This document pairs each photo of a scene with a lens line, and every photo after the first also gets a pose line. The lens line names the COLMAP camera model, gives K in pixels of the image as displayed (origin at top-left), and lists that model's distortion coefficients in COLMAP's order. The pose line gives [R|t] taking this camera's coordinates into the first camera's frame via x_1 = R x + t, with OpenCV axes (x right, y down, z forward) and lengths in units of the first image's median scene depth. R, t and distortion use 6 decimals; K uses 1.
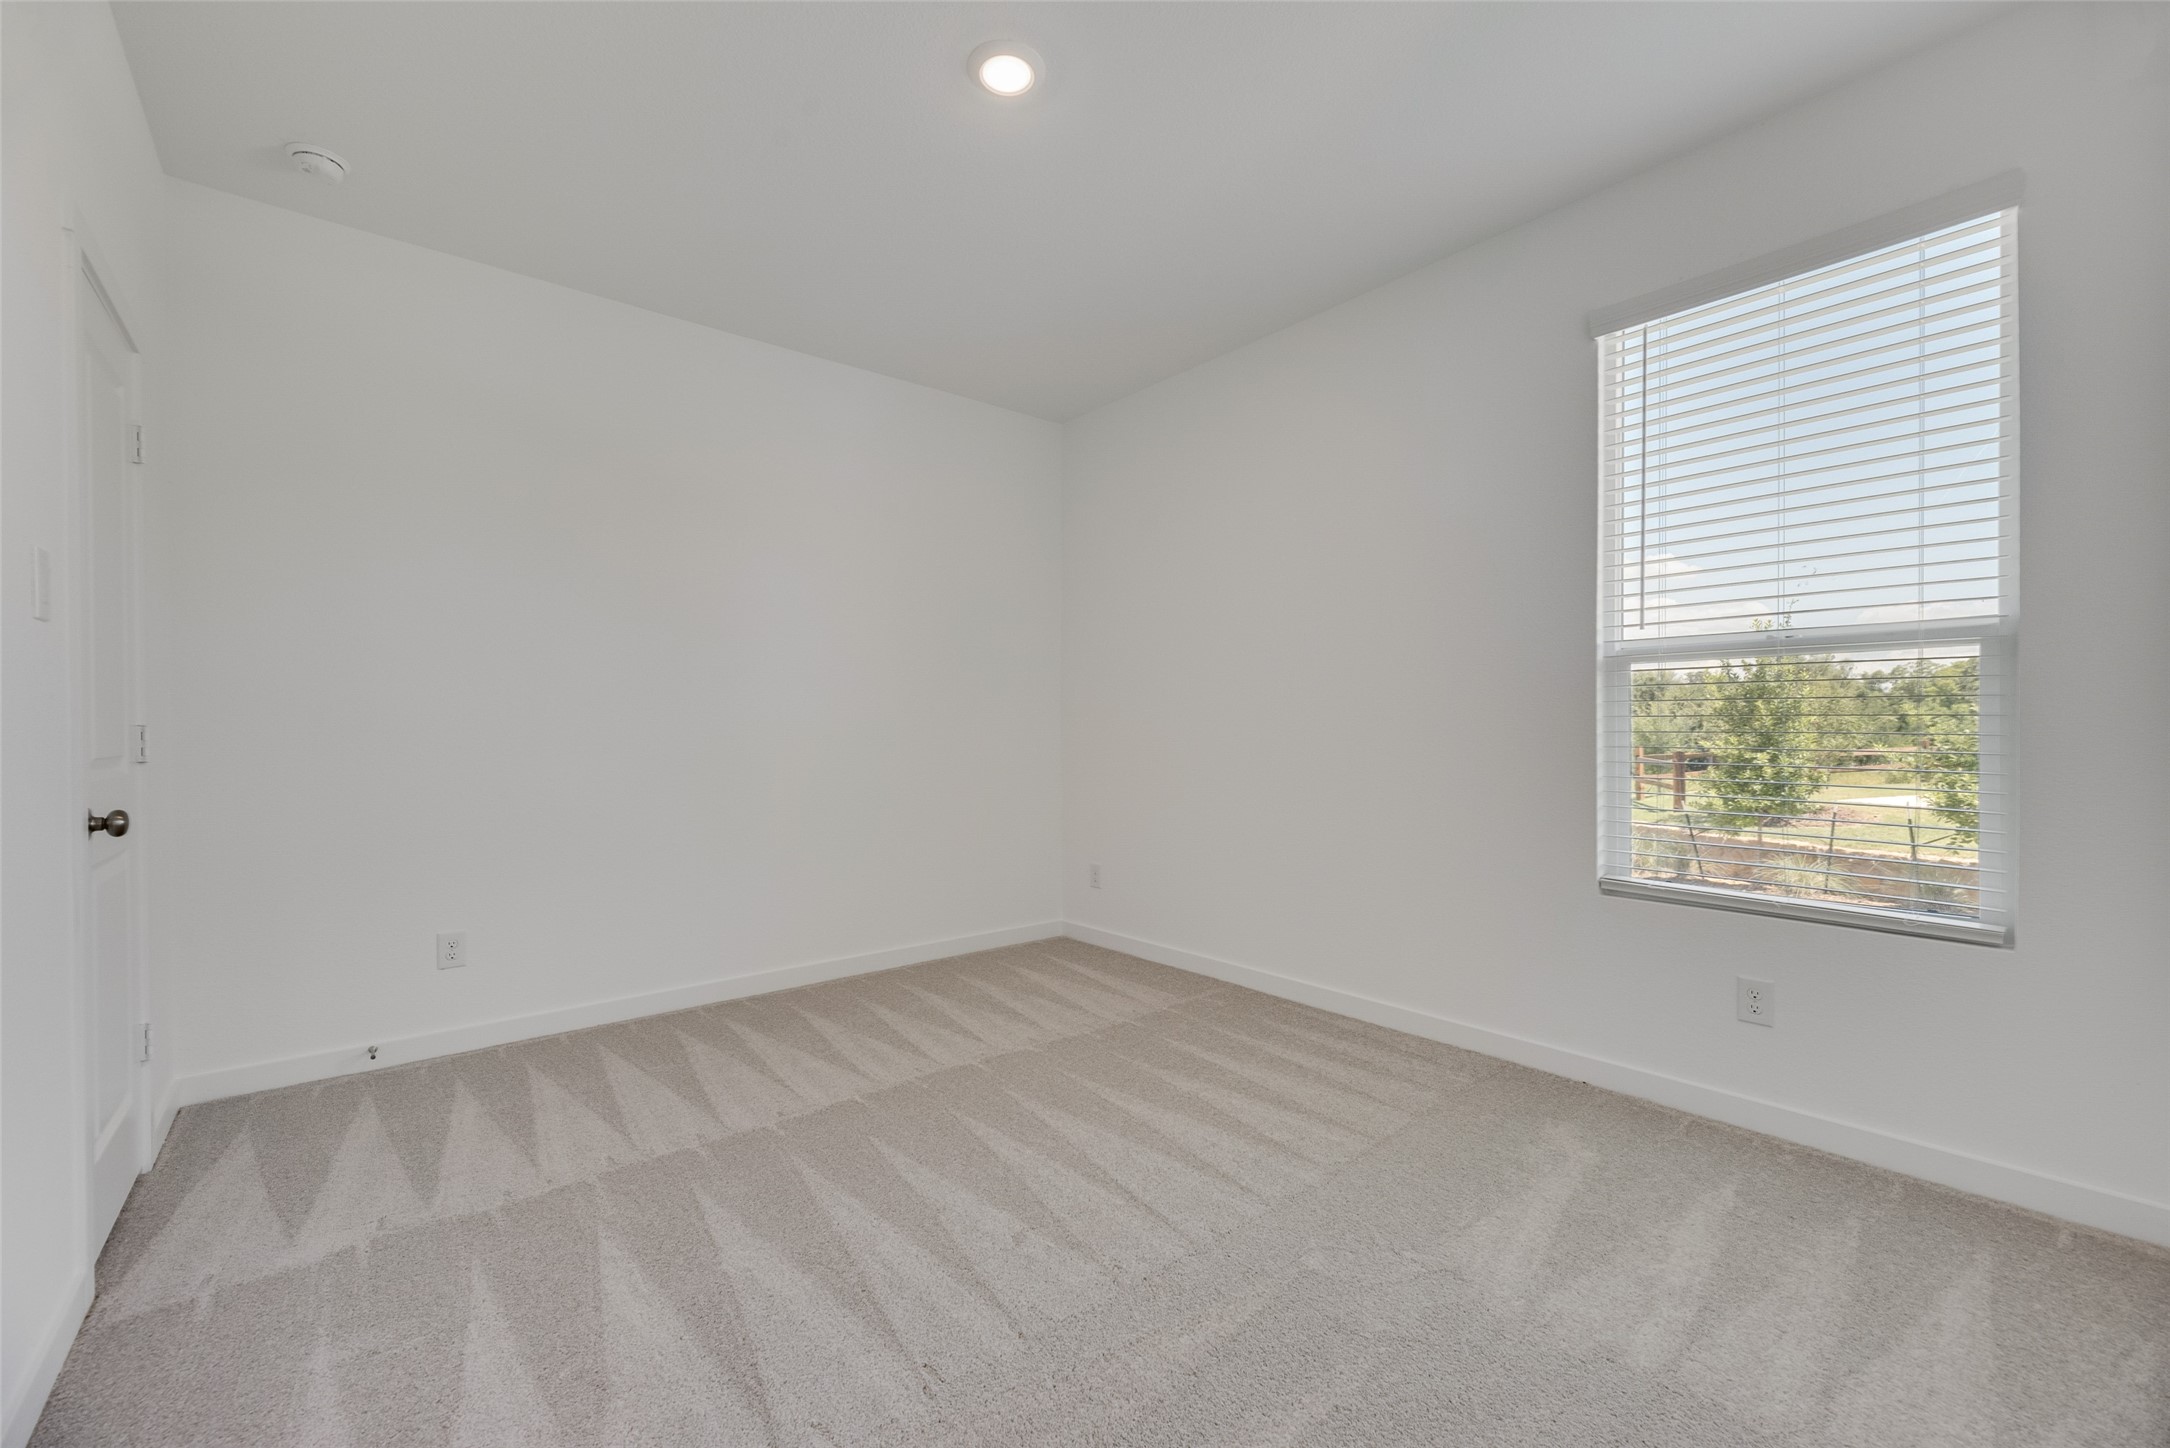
lens RADIAL K [[883.2, 0, 1087.5], [0, 883.2, 725.9], [0, 0, 1]] dist [-0.003713, -0.000121]
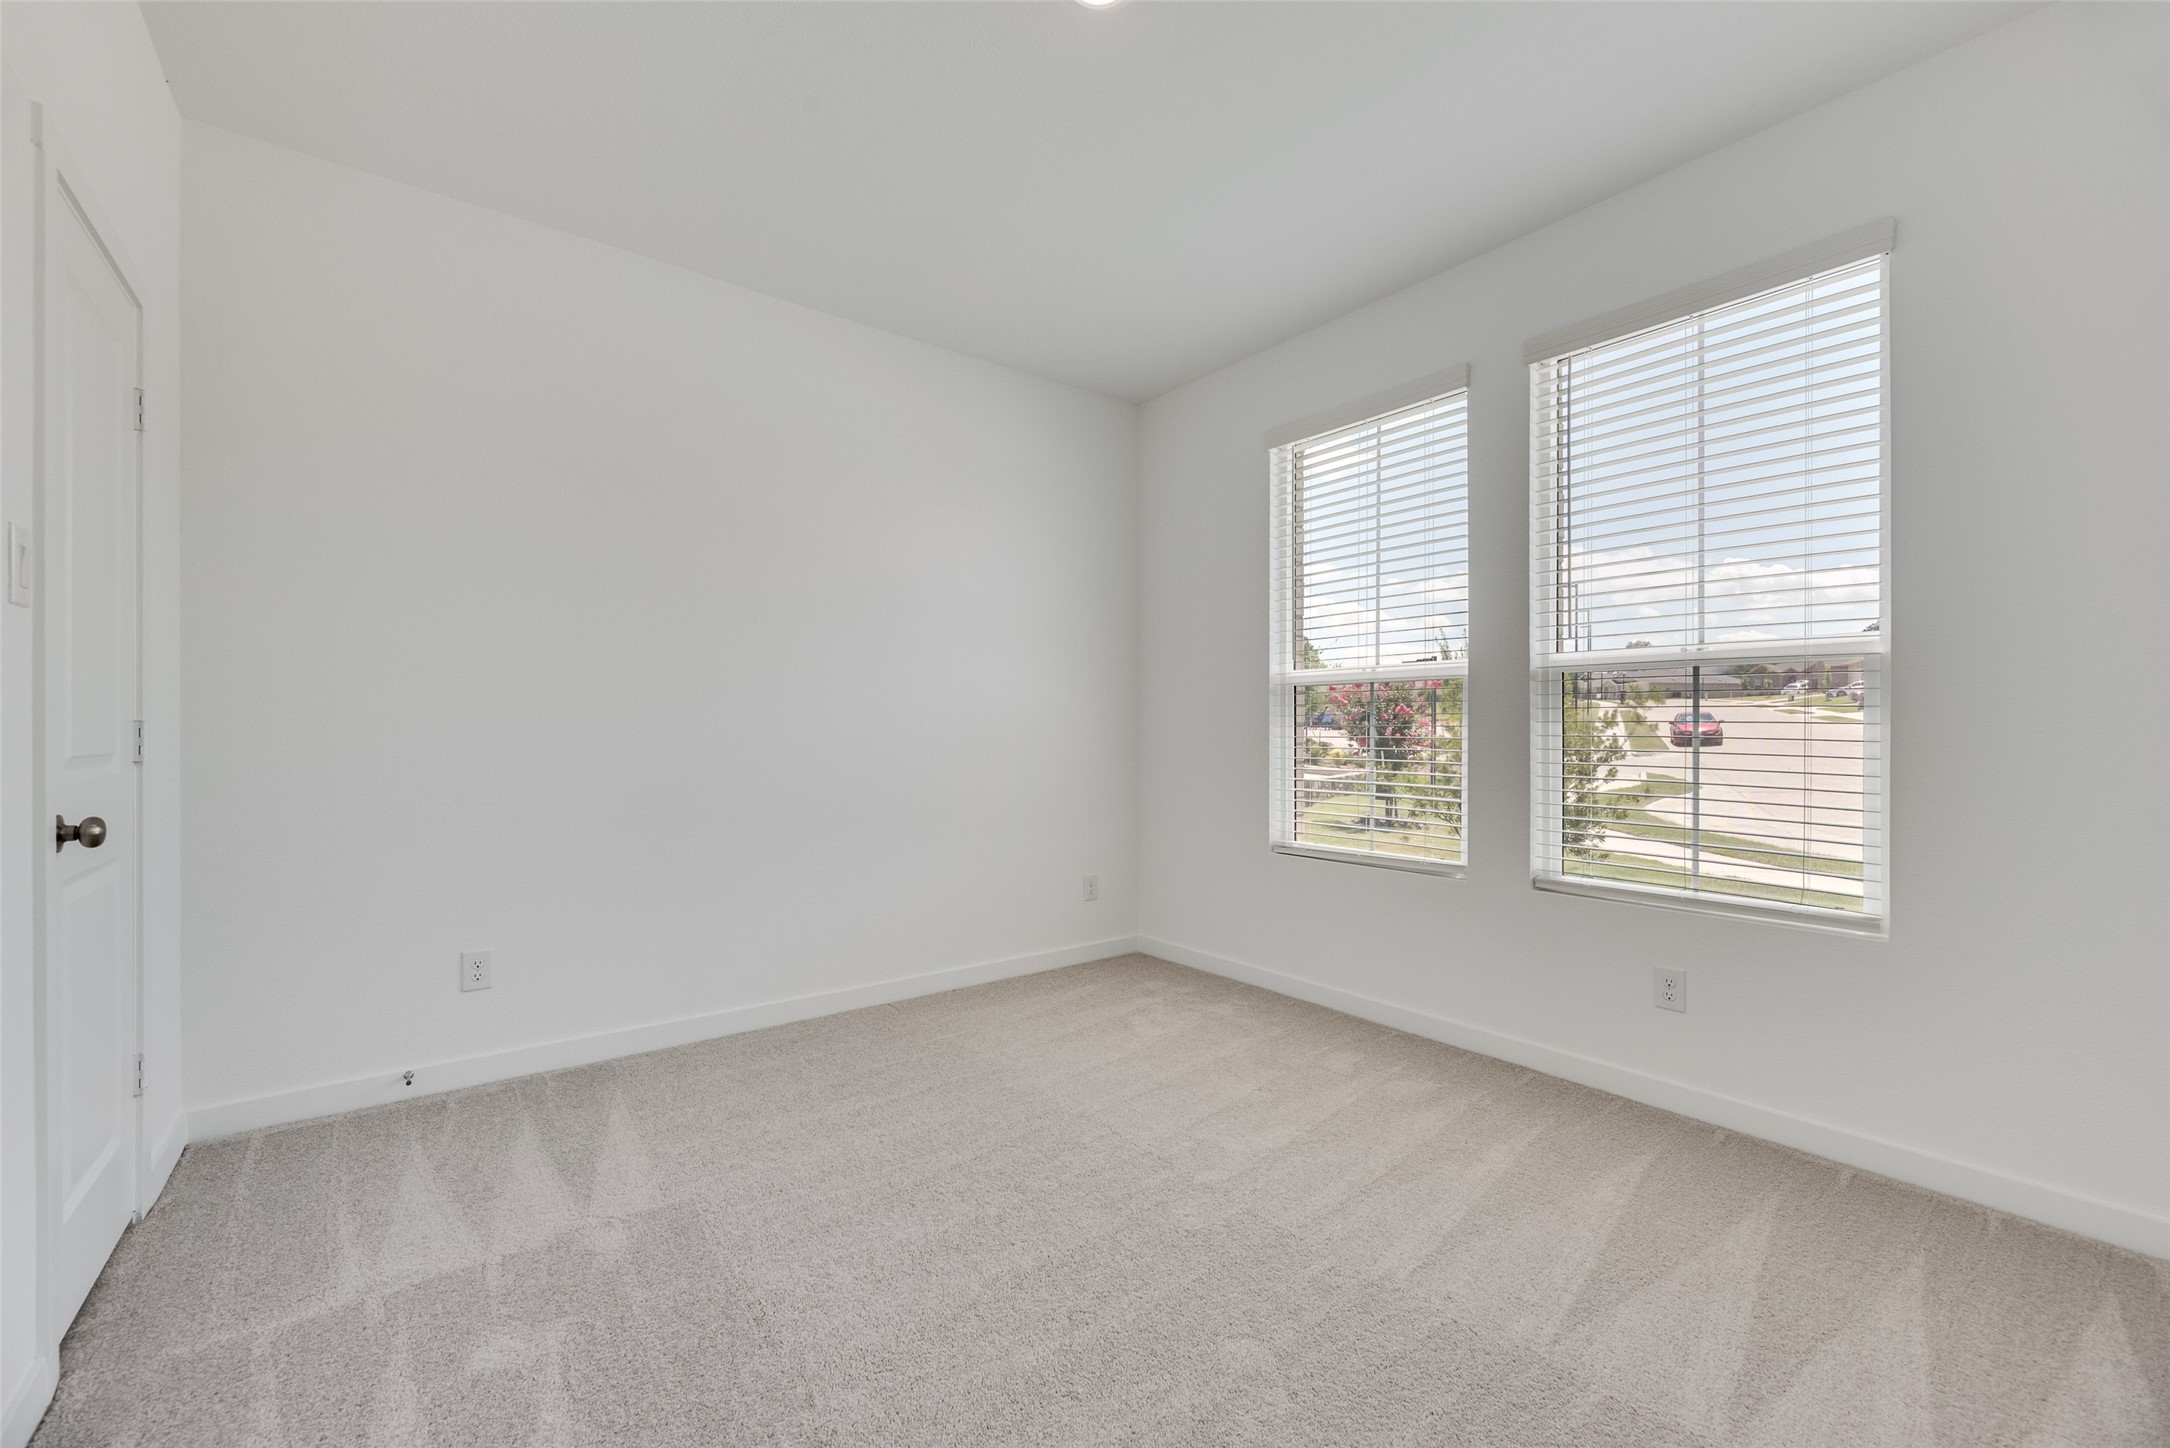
lens RADIAL K [[883.2, 0, 1083.2], [0, 883.2, 729.0], [0, 0, 1]] dist [-0.003713, -0.000121]
pose [[0.999777, 0.003756, -0.020768, 0.083053], [-0.003747, 0.999993, 0.000487, -0.000968], [0.020770, -0.000409, 0.999784, -0.101665]]
